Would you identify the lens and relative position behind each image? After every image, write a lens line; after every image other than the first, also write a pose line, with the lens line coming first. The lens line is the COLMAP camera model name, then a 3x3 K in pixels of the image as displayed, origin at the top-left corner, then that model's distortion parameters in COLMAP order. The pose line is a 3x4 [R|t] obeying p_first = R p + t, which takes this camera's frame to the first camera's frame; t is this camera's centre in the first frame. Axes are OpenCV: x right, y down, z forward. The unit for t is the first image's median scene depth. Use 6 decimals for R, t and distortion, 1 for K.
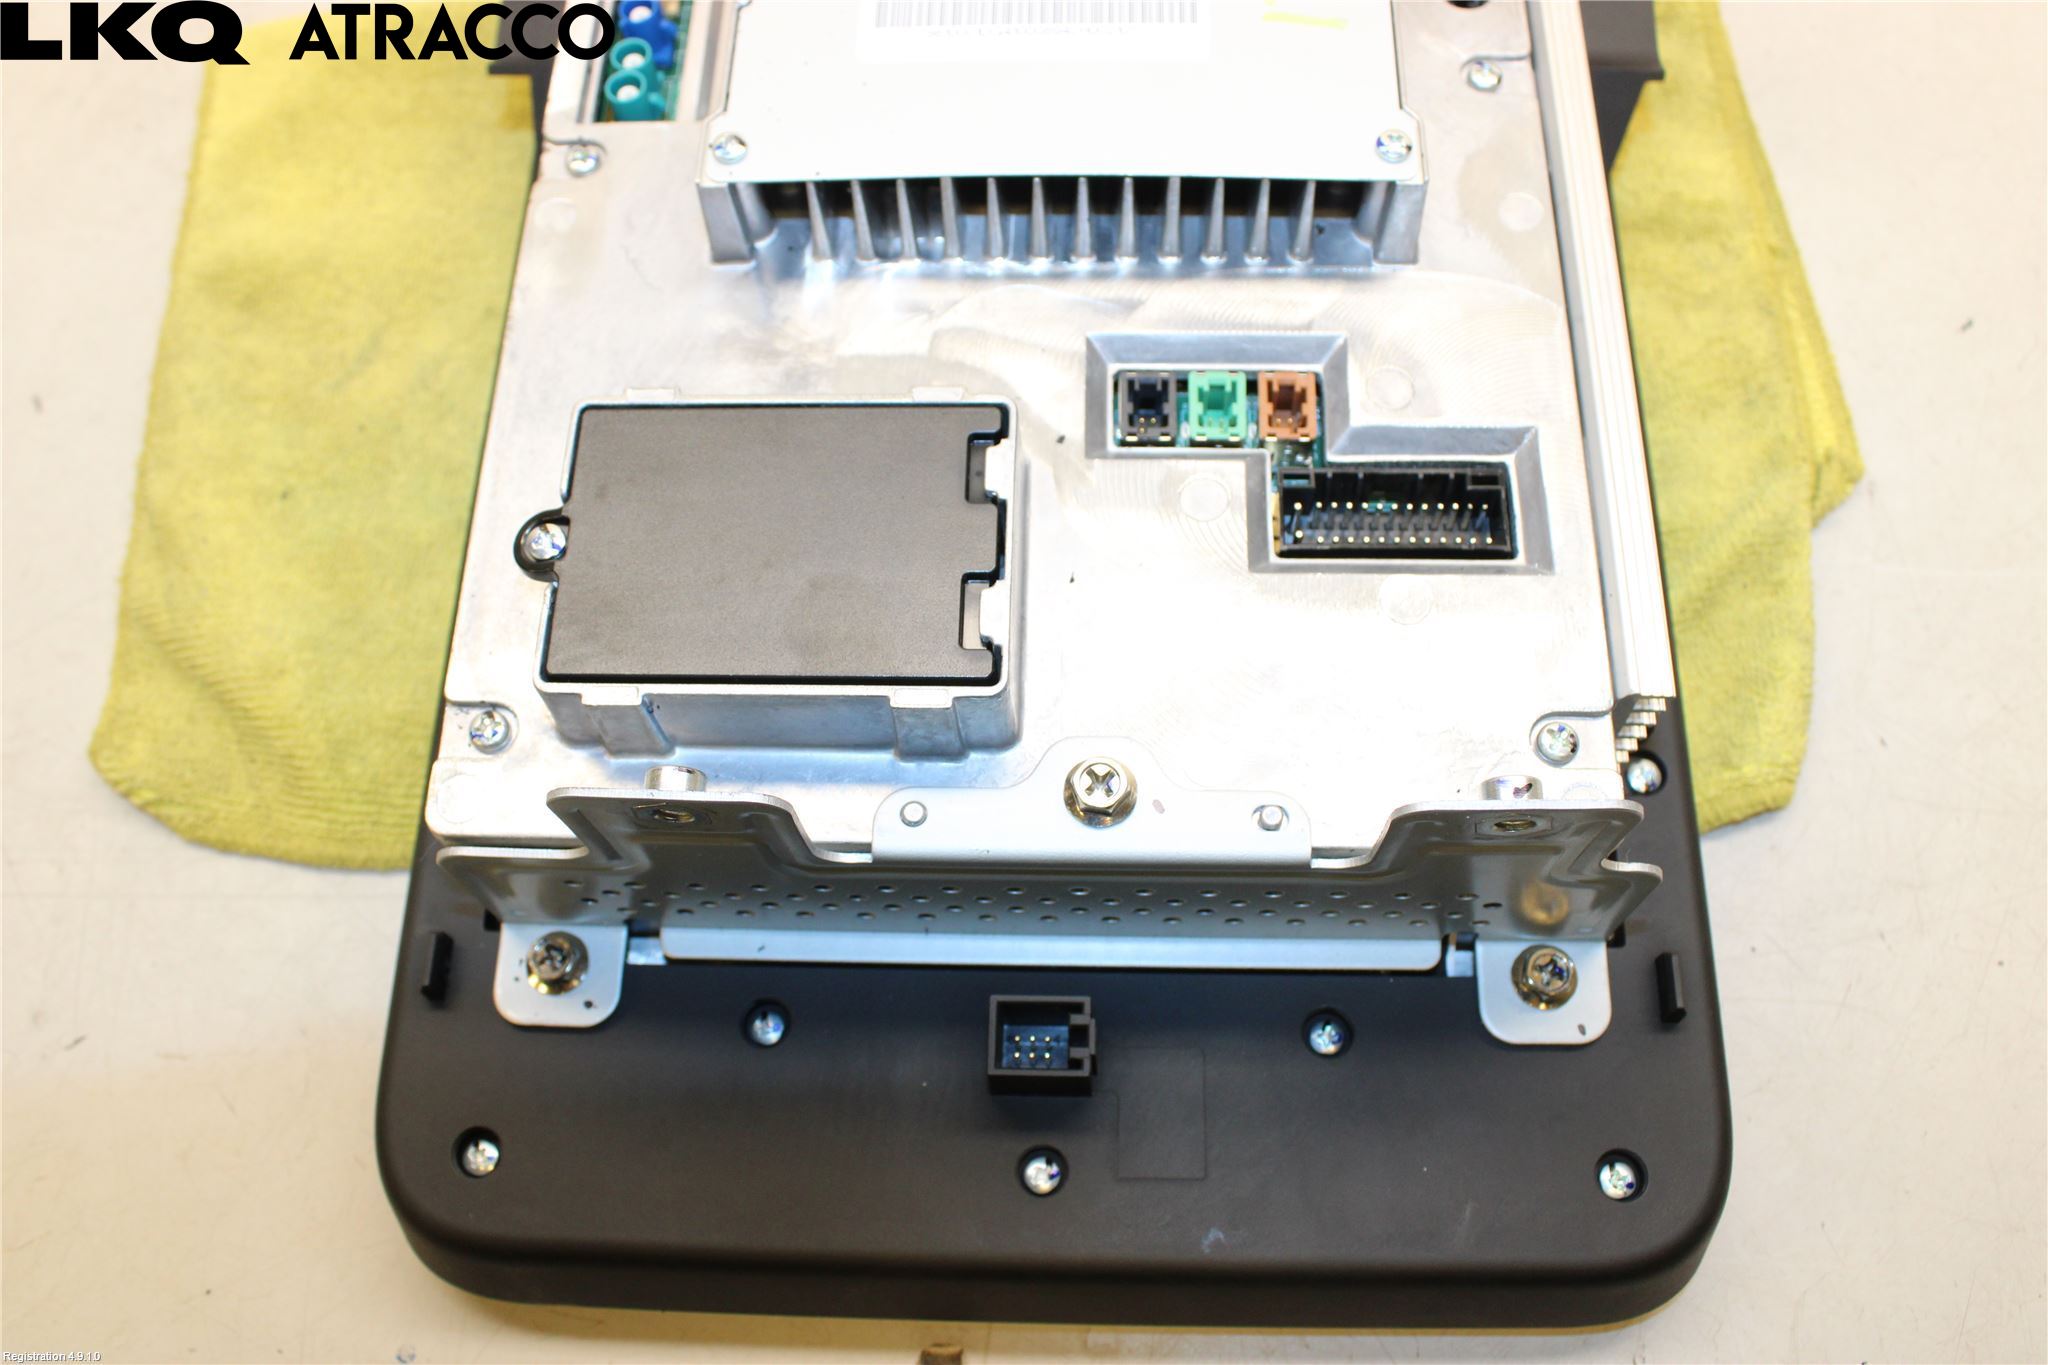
lens RADIAL K [[1879.6, 0, 1027.2], [0, 1879.6, 676.1], [0, 0, 1]] dist [-0.101259, 0.000000]
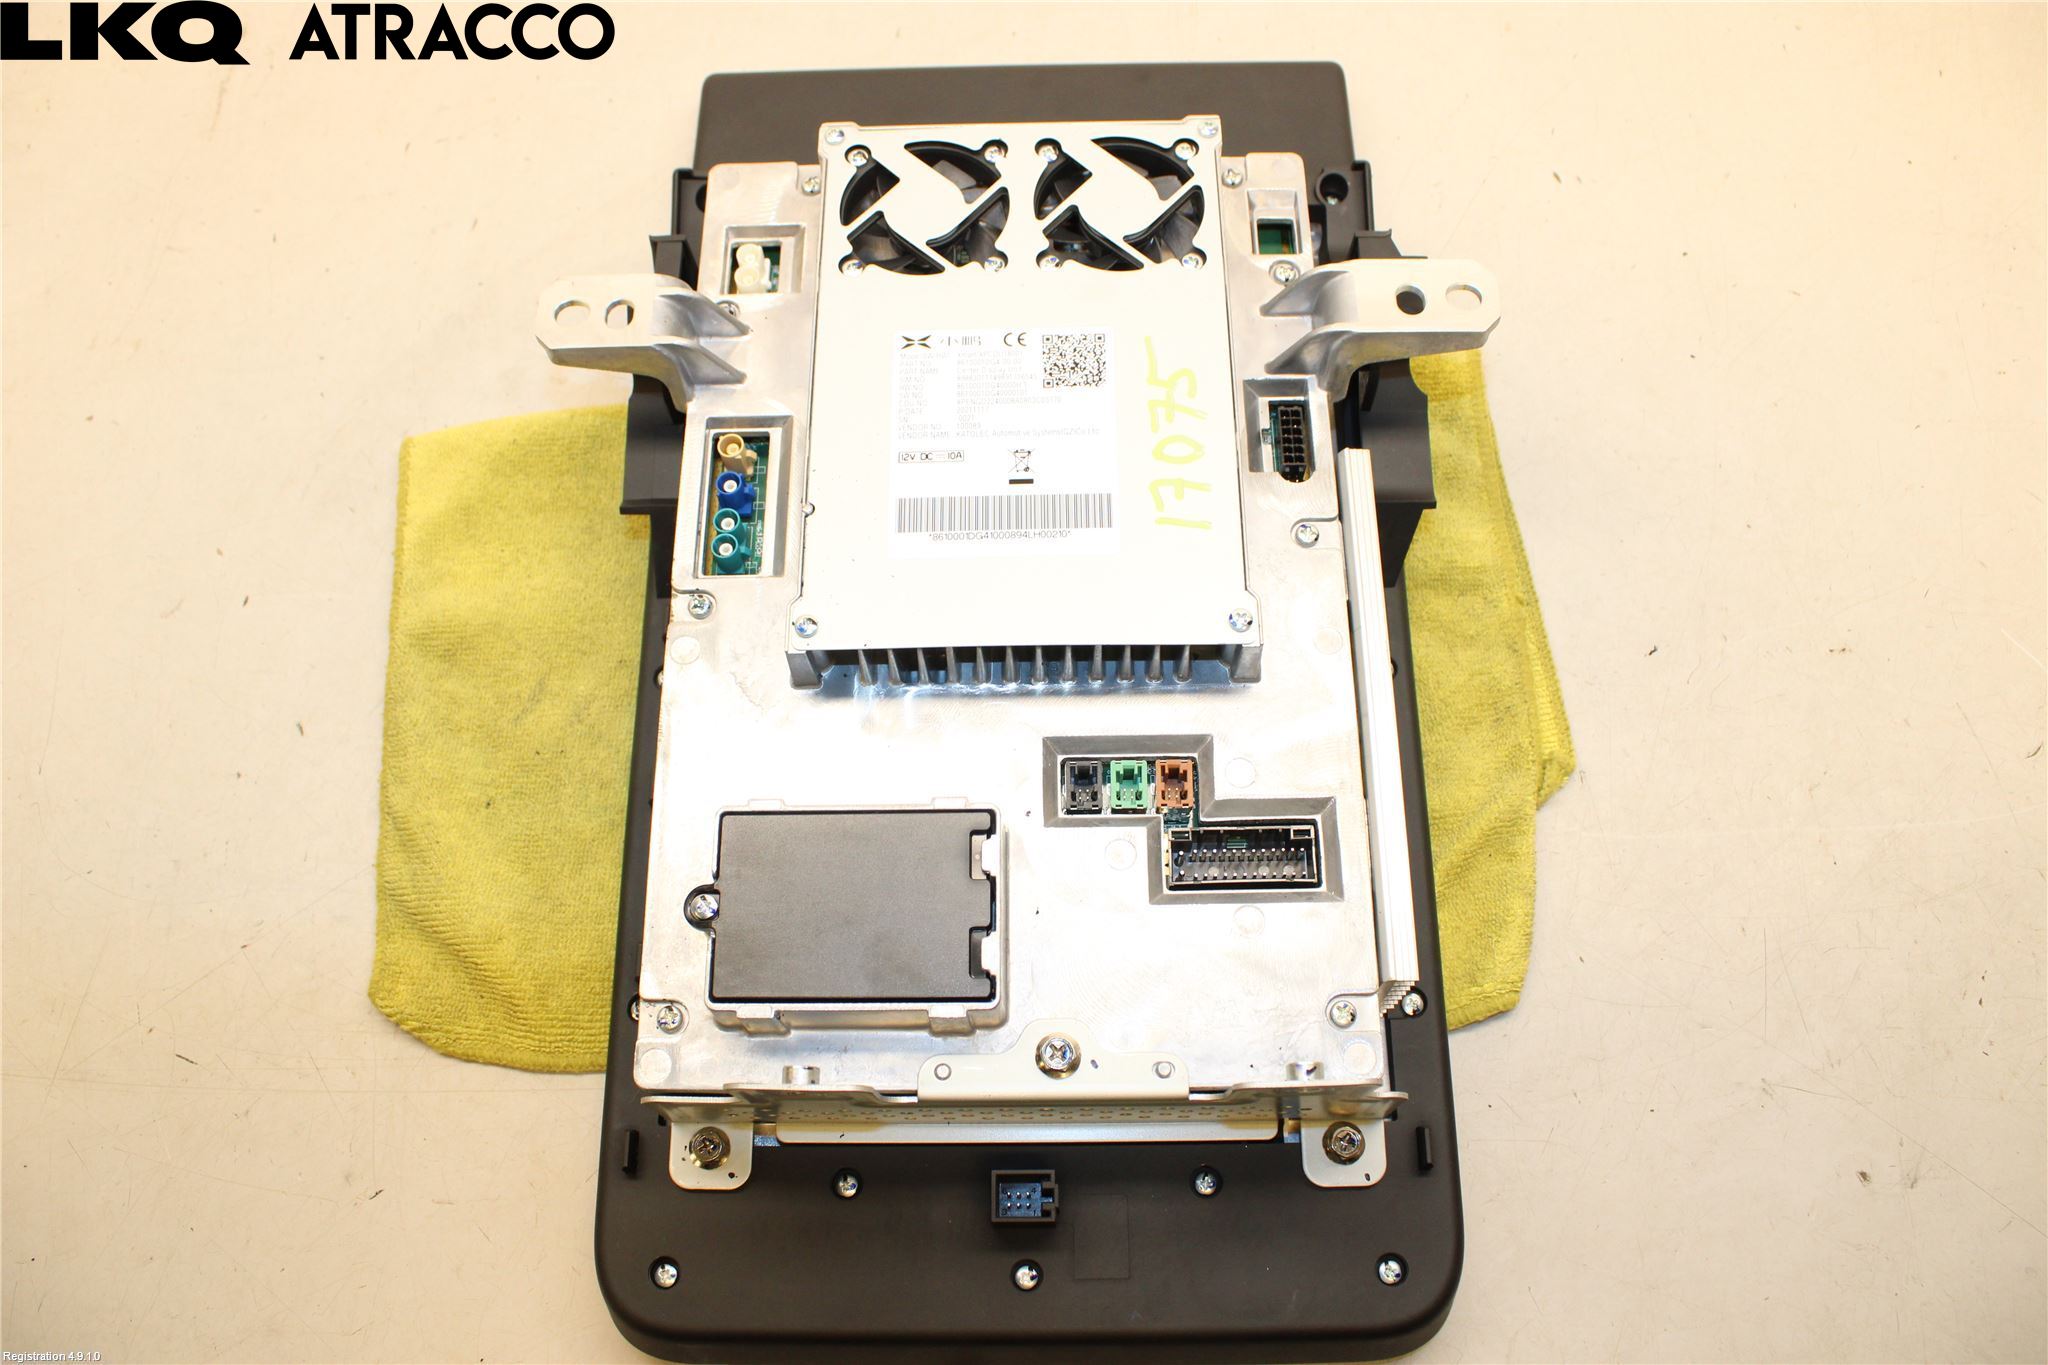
lens RADIAL K [[1761.2, 0, 1024.8], [0, 1761.2, 681.3], [0, 0, 1]] dist [-0.152222, 0.058225]
pose [[0.999496, -0.022927, 0.021978, -0.013648], [0.022348, 0.999406, 0.026248, -0.267145], [-0.022567, -0.025743, 0.999414, -0.435671]]
